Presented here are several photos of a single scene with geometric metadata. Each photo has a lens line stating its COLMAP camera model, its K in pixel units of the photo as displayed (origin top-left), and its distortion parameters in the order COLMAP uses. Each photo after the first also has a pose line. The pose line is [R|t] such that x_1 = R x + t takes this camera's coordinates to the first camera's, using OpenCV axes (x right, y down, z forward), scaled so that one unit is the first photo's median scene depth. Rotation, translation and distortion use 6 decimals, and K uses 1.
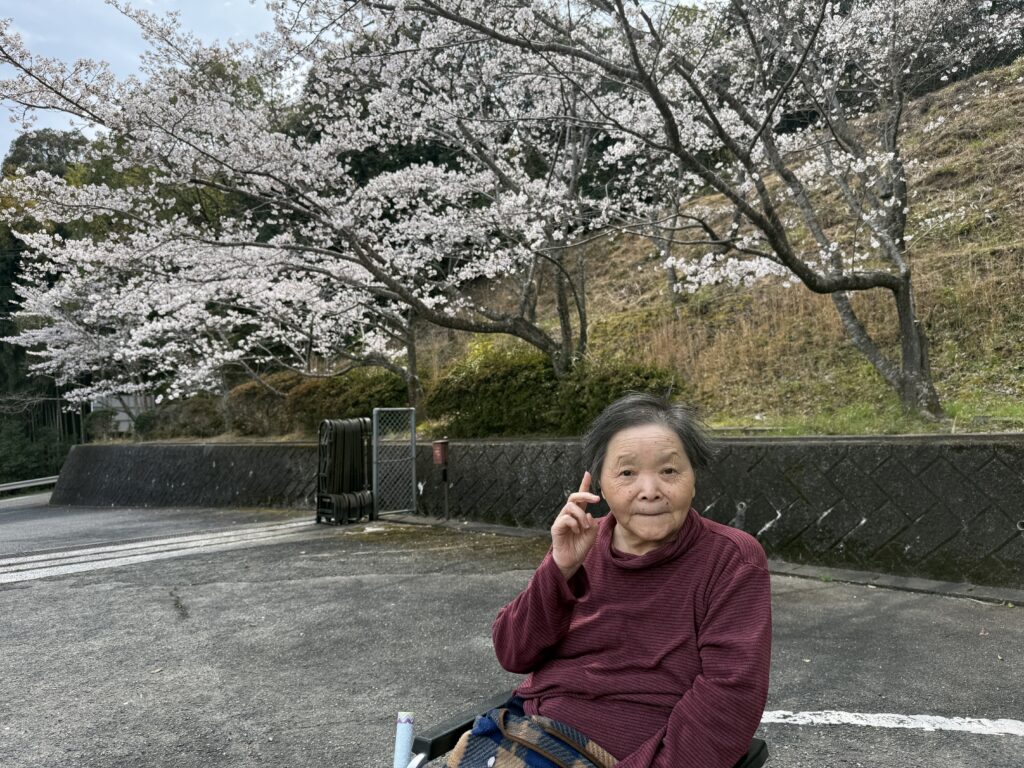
lens RADIAL K [[723.0, 0, 501.7], [0, 723.0, 385.4], [0, 0, 1]] dist [0.061455, -0.065303]
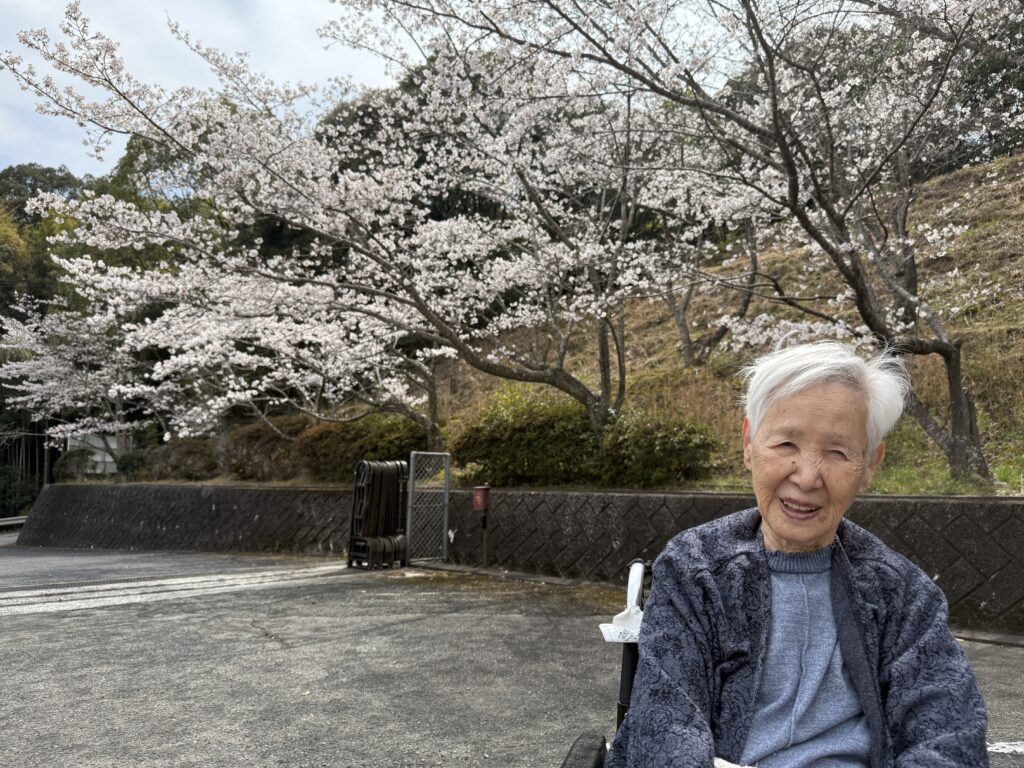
lens RADIAL K [[722.8, 0, 507.9], [0, 722.8, 386.1], [0, 0, 1]] dist [0.082987, -0.099285]
pose [[0.997306, 0.050101, 0.053581, -0.090743], [-0.045419, 0.995320, -0.085298, 0.018614], [-0.057604, 0.082635, 0.994914, -0.001041]]
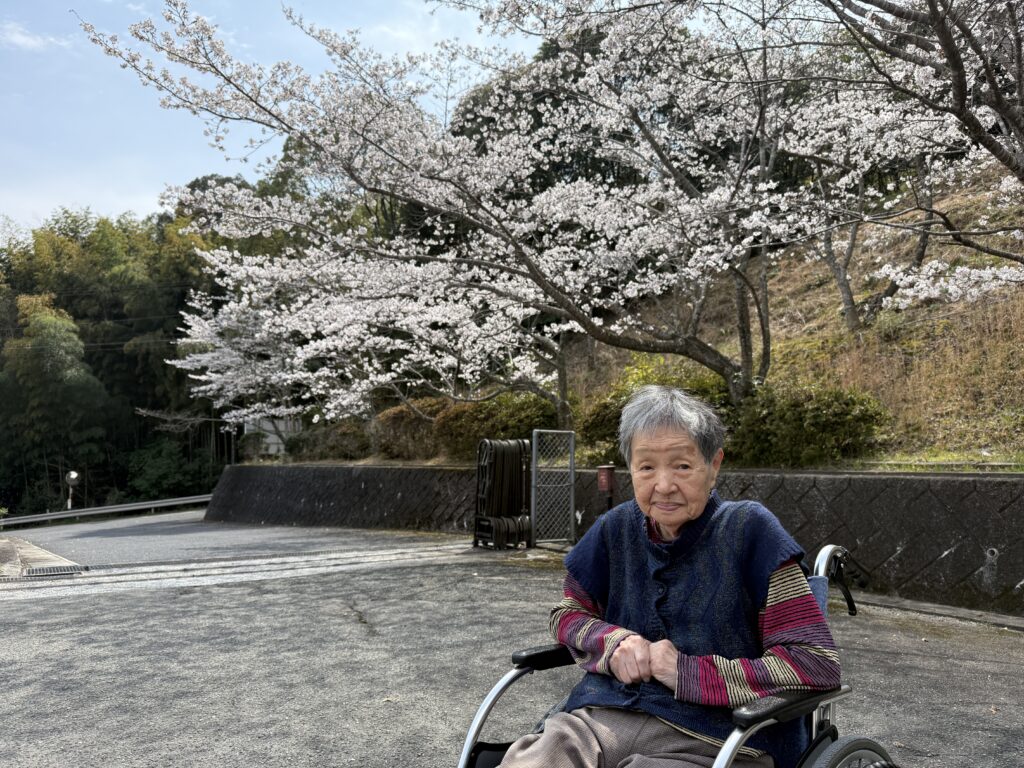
lens RADIAL K [[715.7, 0, 511.0], [0, 715.7, 393.1], [0, 0, 1]] dist [0.151389, -0.266925]
pose [[0.988263, 0.023881, -0.150882, -0.057177], [-0.030414, 0.998690, -0.041142, 0.020728], [0.149702, 0.045248, 0.987695, 0.047858]]
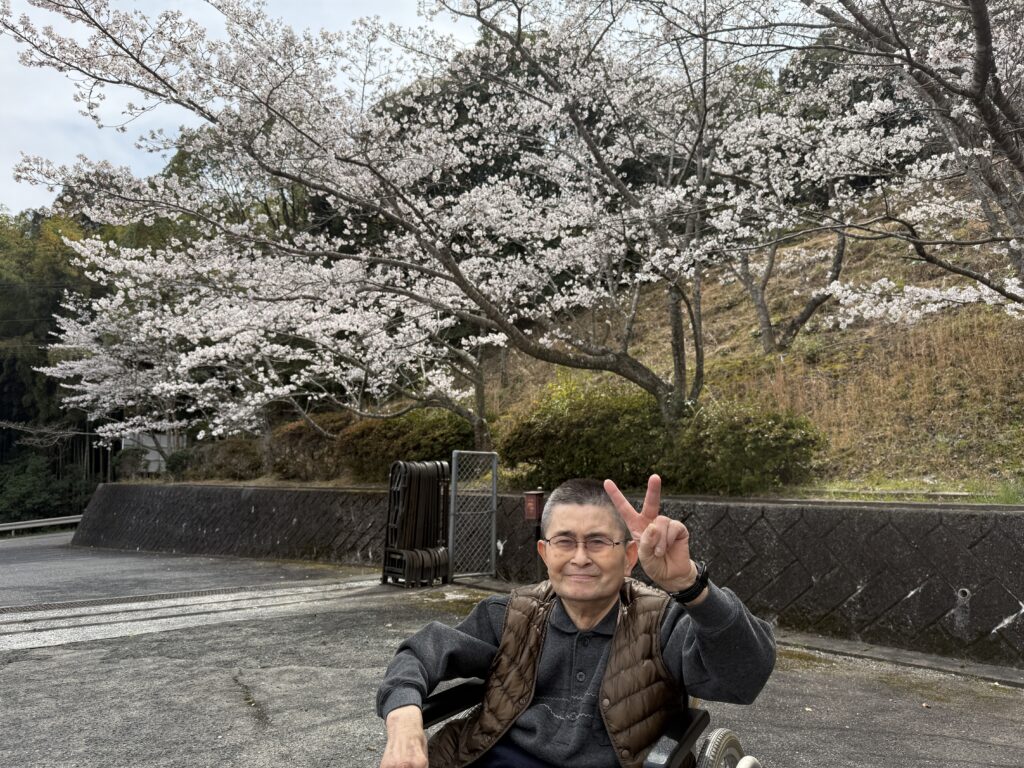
lens RADIAL K [[717.2, 0, 501.6], [0, 717.2, 381.5], [0, 0, 1]] dist [0.084832, -0.105258]
pose [[0.998790, 0.038966, -0.029996, -0.085699], [-0.041382, 0.995551, -0.084646, 0.017523], [0.026564, 0.085785, 0.995959, 0.123672]]
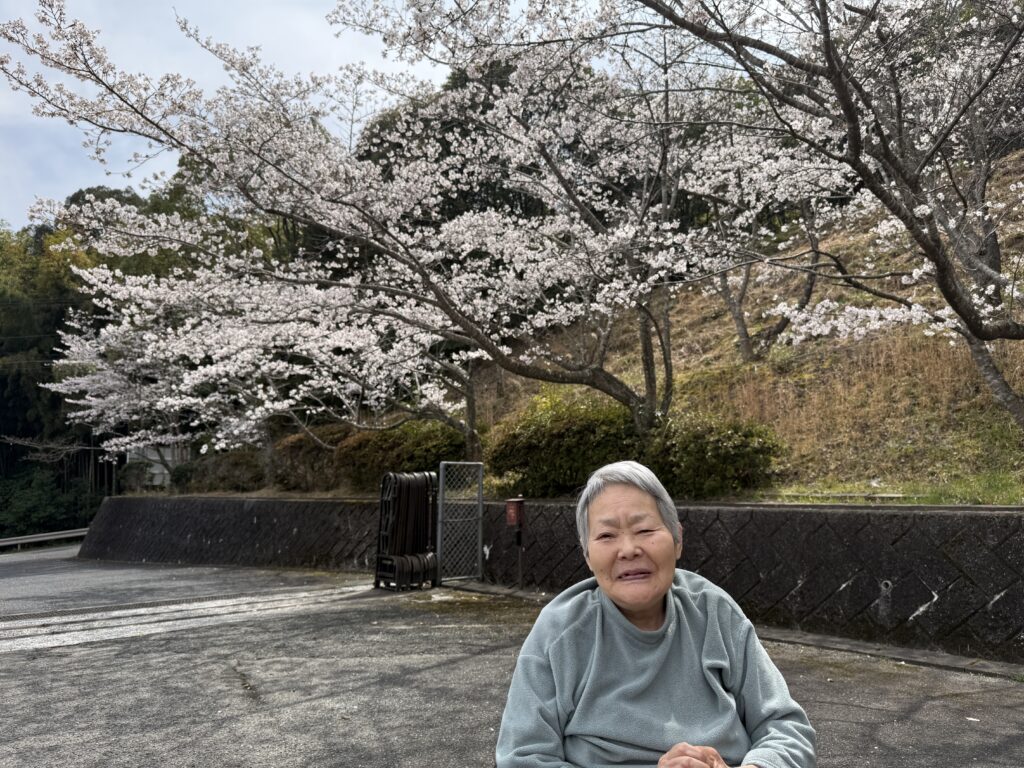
lens RADIAL K [[719.4, 0, 512.6], [0, 719.4, 380.7], [0, 0, 1]] dist [0.091771, -0.121769]
pose [[0.999420, 0.024865, -0.023252, -0.058603], [-0.026958, 0.995160, -0.094503, 0.011696], [0.020789, 0.095075, 0.995253, 0.067122]]
